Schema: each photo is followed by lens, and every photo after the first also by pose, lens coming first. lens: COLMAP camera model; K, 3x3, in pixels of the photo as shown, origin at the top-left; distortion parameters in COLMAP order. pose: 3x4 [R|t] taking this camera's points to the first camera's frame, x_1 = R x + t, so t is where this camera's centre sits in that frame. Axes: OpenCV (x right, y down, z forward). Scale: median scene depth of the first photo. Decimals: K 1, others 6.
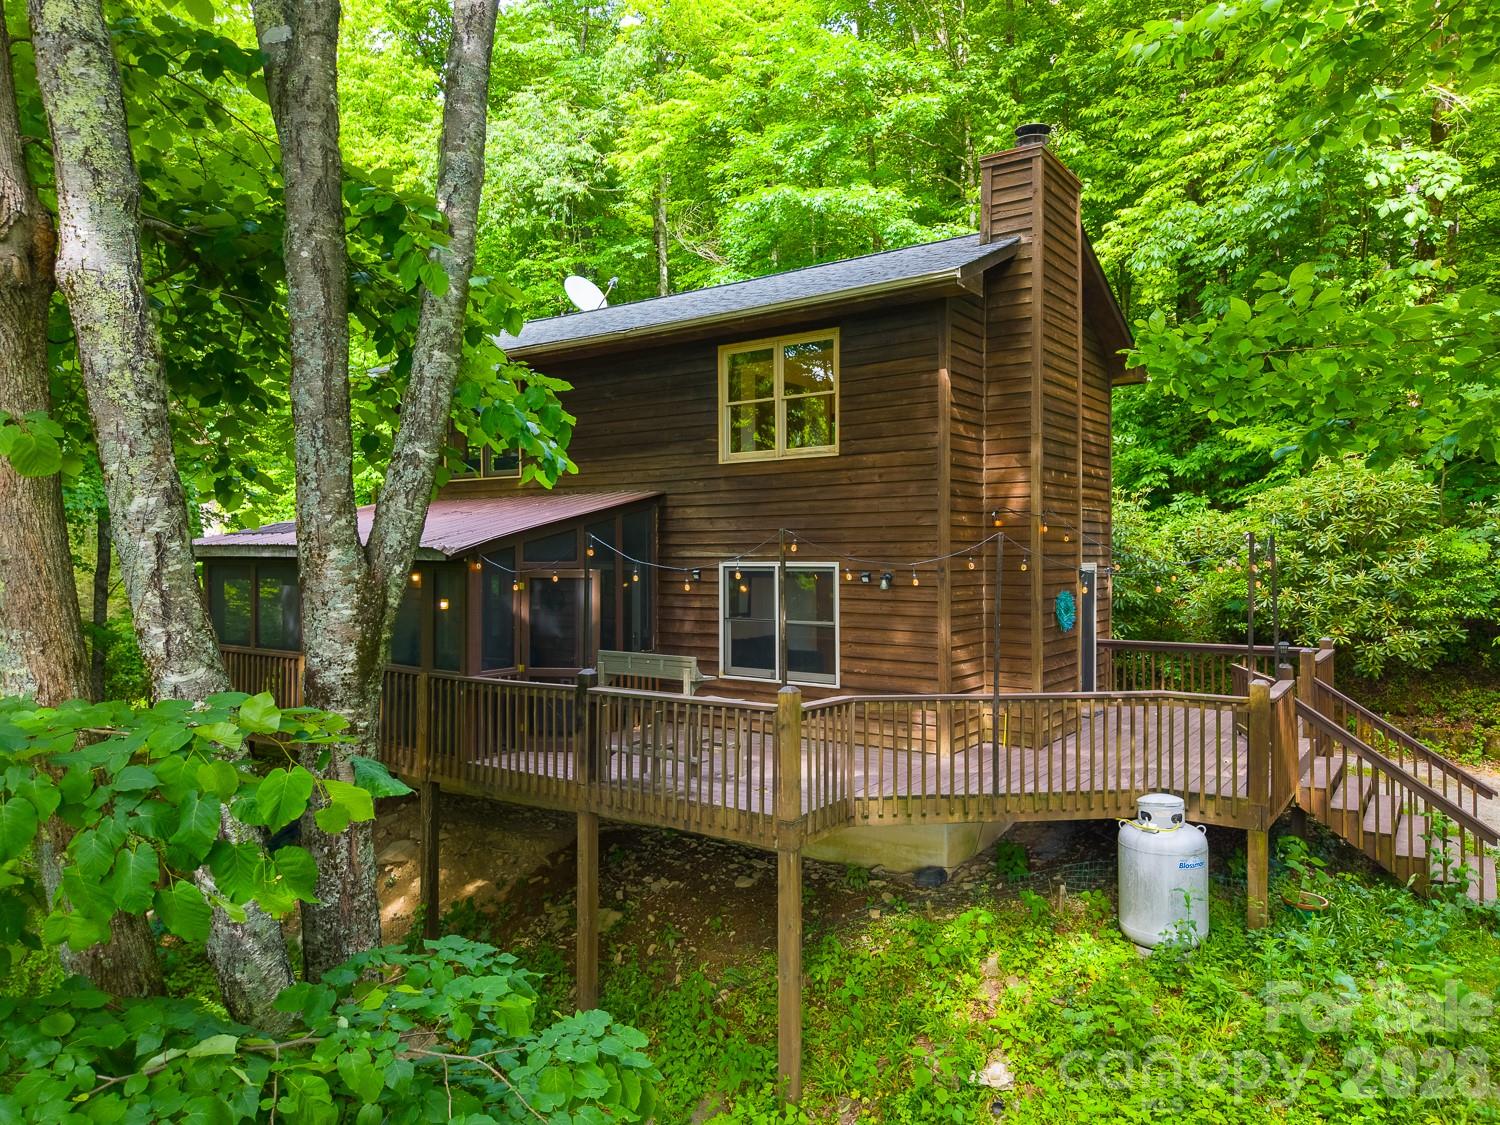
lens RADIAL K [[1049.5, 0, 750.2], [0, 1049.5, 560.3], [0, 0, 1]] dist [0.005326, -0.000236]
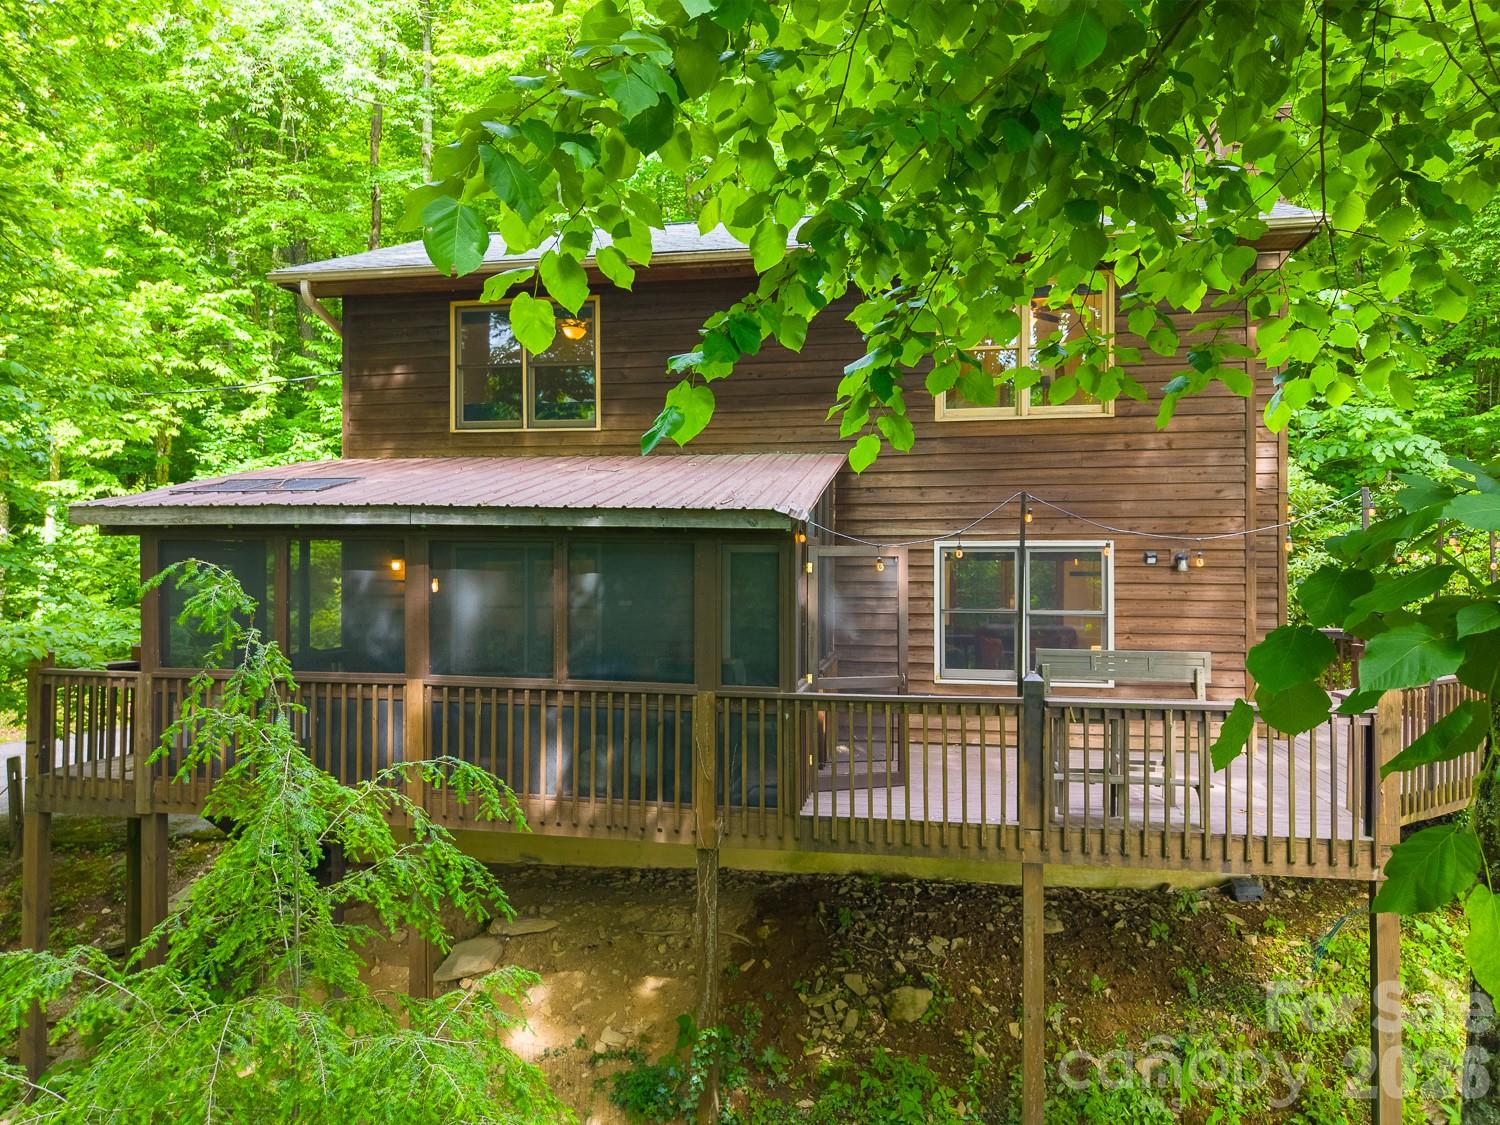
lens RADIAL K [[1049.5, 0, 750.0], [0, 1049.5, 563.9], [0, 0, 1]] dist [0.005326, -0.000236]
pose [[0.899284, 0.002329, 0.437358, -0.535156], [-0.000319, 0.999989, -0.004669, 0.024246], [-0.437364, 0.004059, 0.899275, 0.334566]]
